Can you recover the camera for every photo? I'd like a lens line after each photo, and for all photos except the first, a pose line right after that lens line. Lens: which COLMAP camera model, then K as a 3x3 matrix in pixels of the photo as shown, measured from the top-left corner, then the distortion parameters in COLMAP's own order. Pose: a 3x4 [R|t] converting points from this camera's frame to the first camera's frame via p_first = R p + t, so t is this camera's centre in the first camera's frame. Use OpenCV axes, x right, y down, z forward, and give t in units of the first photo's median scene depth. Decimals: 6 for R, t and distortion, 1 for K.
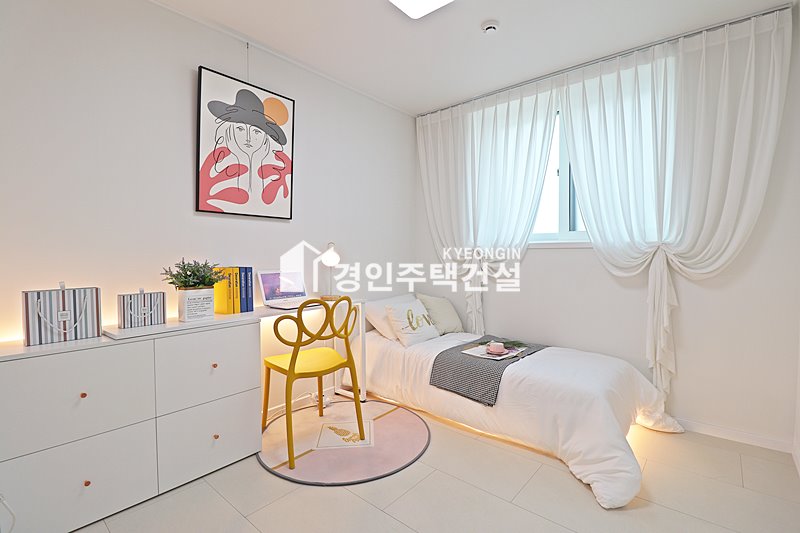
lens RADIAL K [[367.3, 0, 400.8], [0, 367.3, 259.8], [0, 0, 1]] dist [-0.002128, -0.010035]
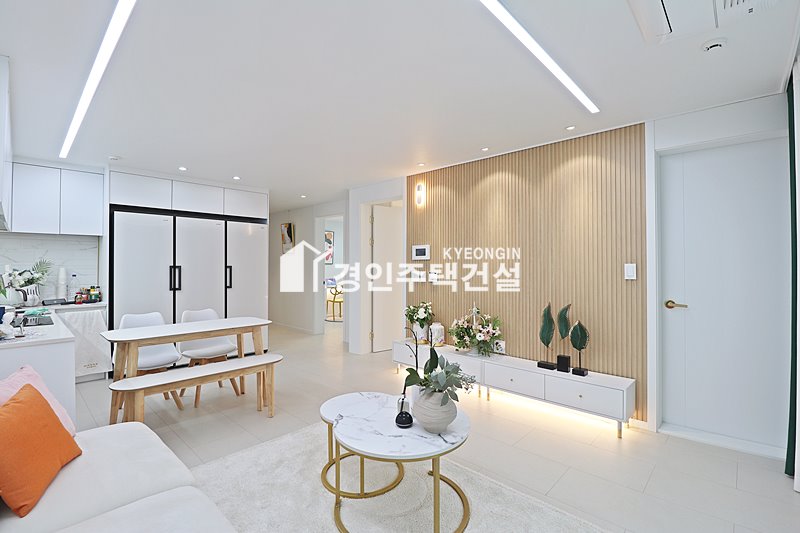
lens RADIAL K [[365.8, 0, 409.7], [0, 365.8, 261.0], [0, 0, 1]] dist [-0.013820, -0.007495]
pose [[0.999229, -0.001042, -0.039253, 0.610821], [-0.000006, 0.999644, -0.026693, -0.045528], [0.039267, 0.026673, 0.998873, -2.618344]]
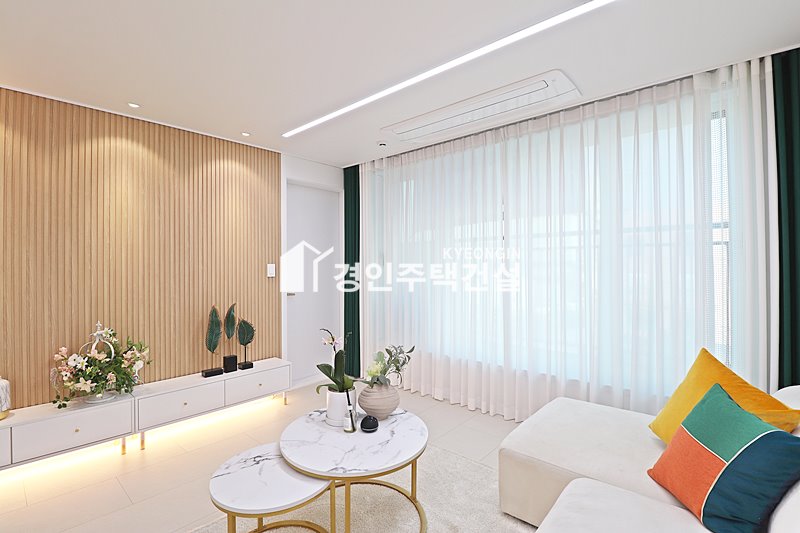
lens RADIAL K [[367.3, 0, 400.8], [0, 367.3, 259.8], [0, 0, 1]] dist [-0.002128, -0.010035]
pose [[0.014703, 0.008080, 0.999859, -0.811716], [0.015234, 0.999849, -0.008304, -0.081203], [-0.999776, 0.015354, 0.014577, -1.392456]]
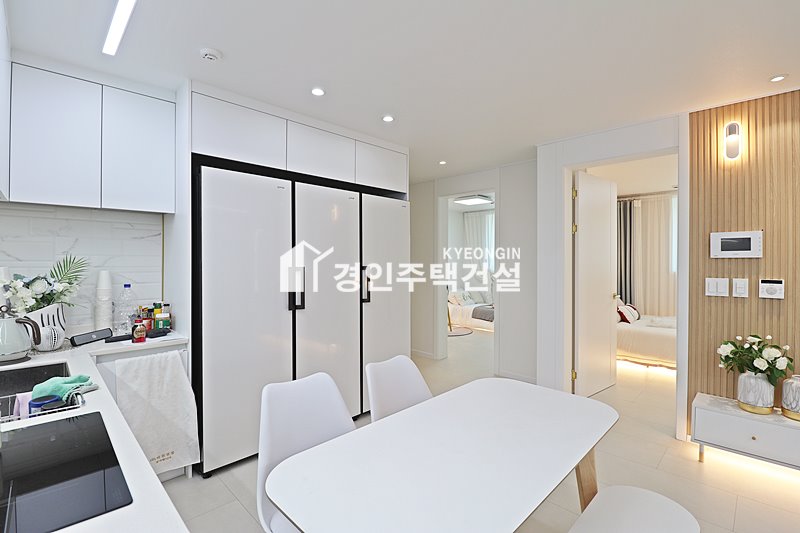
lens RADIAL K [[367.3, 0, 400.8], [0, 367.3, 259.8], [0, 0, 1]] dist [-0.002128, -0.010035]
pose [[0.996889, 0.003561, -0.078734, -0.243372], [-0.004686, 0.999890, -0.014103, -0.077136], [0.078675, 0.014428, 0.996796, -1.882721]]
